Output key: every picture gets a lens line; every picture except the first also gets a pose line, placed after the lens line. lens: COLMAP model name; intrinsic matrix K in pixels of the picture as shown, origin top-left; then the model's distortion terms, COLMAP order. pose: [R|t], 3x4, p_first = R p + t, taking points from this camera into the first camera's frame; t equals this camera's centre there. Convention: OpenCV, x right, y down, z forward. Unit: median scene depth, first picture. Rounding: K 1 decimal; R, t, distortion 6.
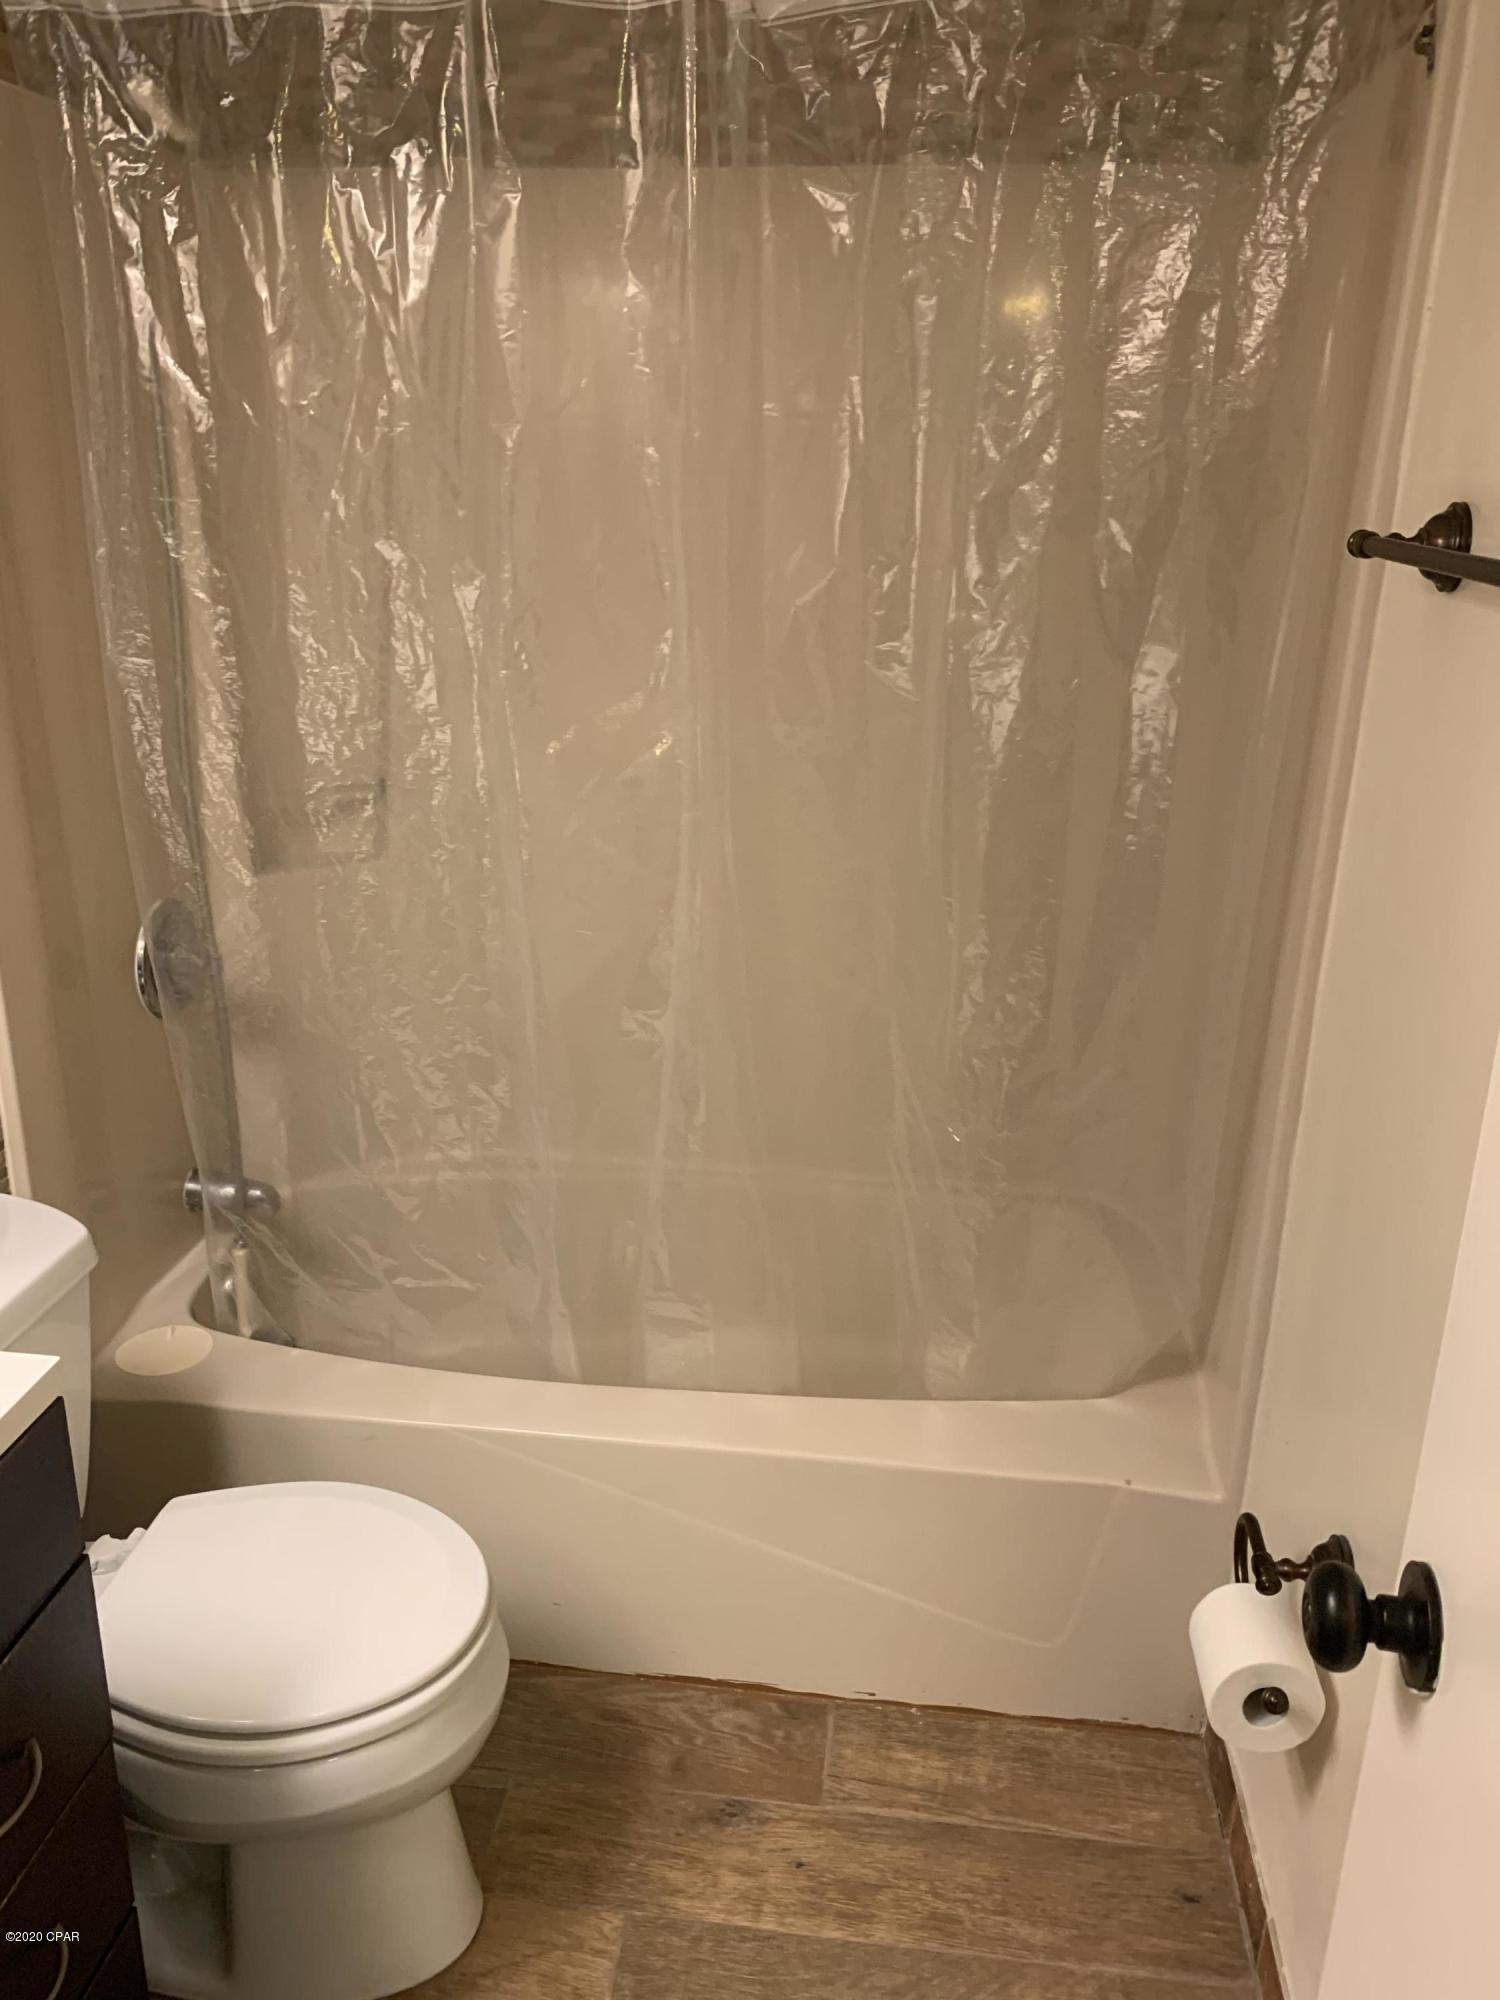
lens RADIAL K [[1561.7, 0, 750.0], [0, 1561.7, 1000.0], [0, 0, 1]] dist [-0.001008, -0.011767]
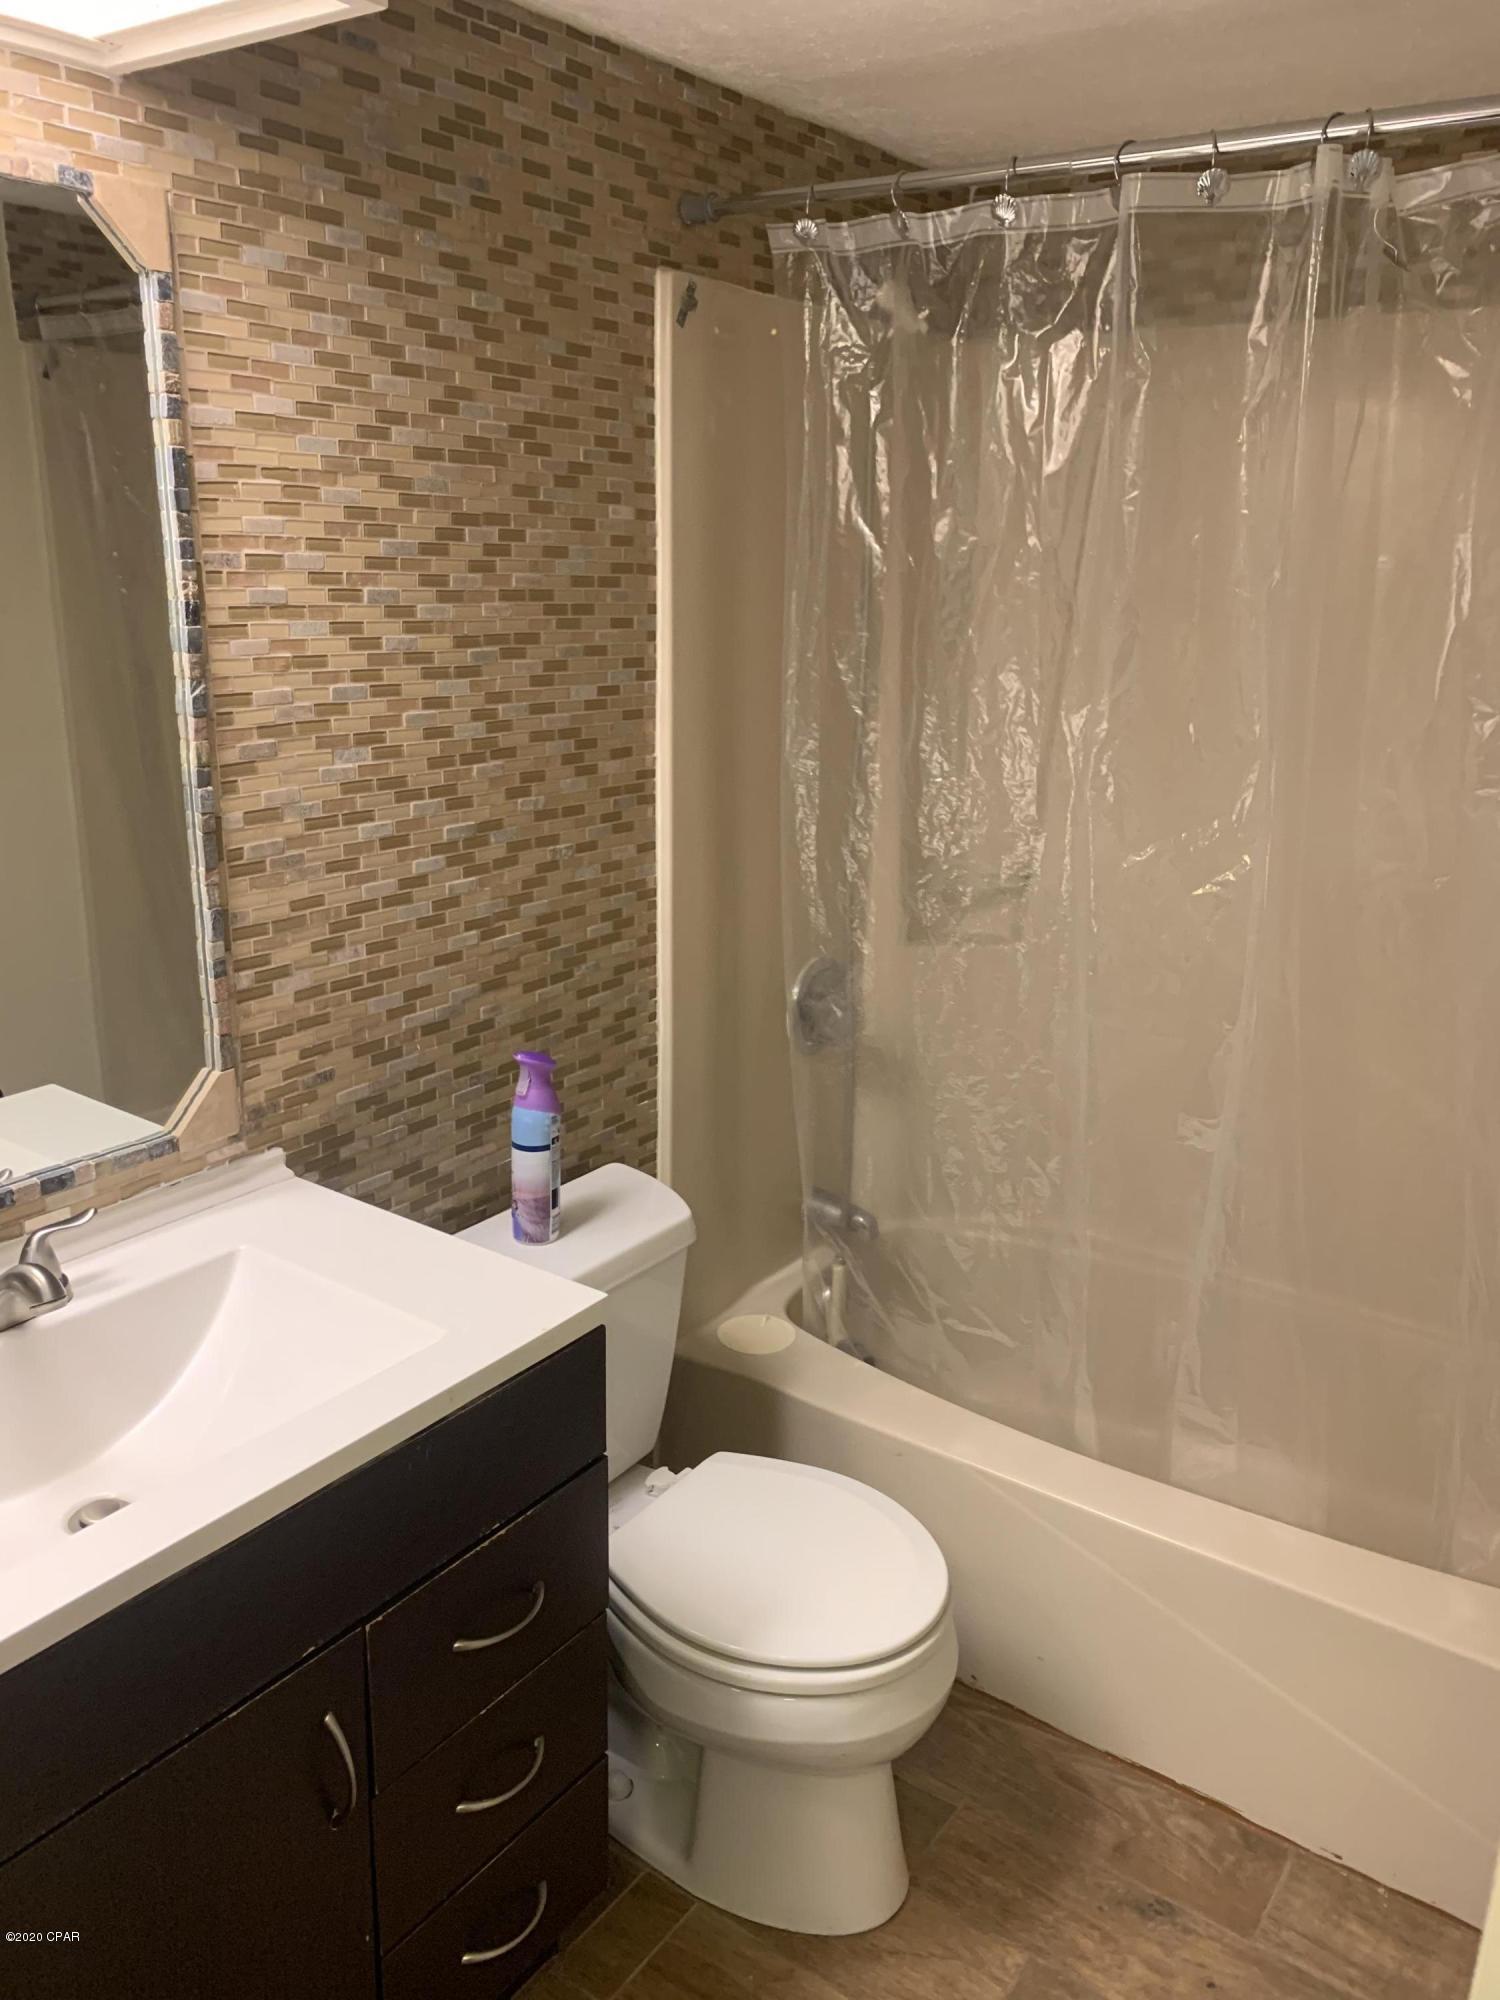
lens RADIAL K [[1561.7, 0, 750.0], [0, 1561.7, 1000.0], [0, 0, 1]] dist [-0.001008, -0.011767]
pose [[0.876595, 0.134724, -0.461985, 0.148776], [-0.159279, 0.987129, -0.014358, -0.008981], [0.454105, 0.086170, 0.886771, -0.076908]]
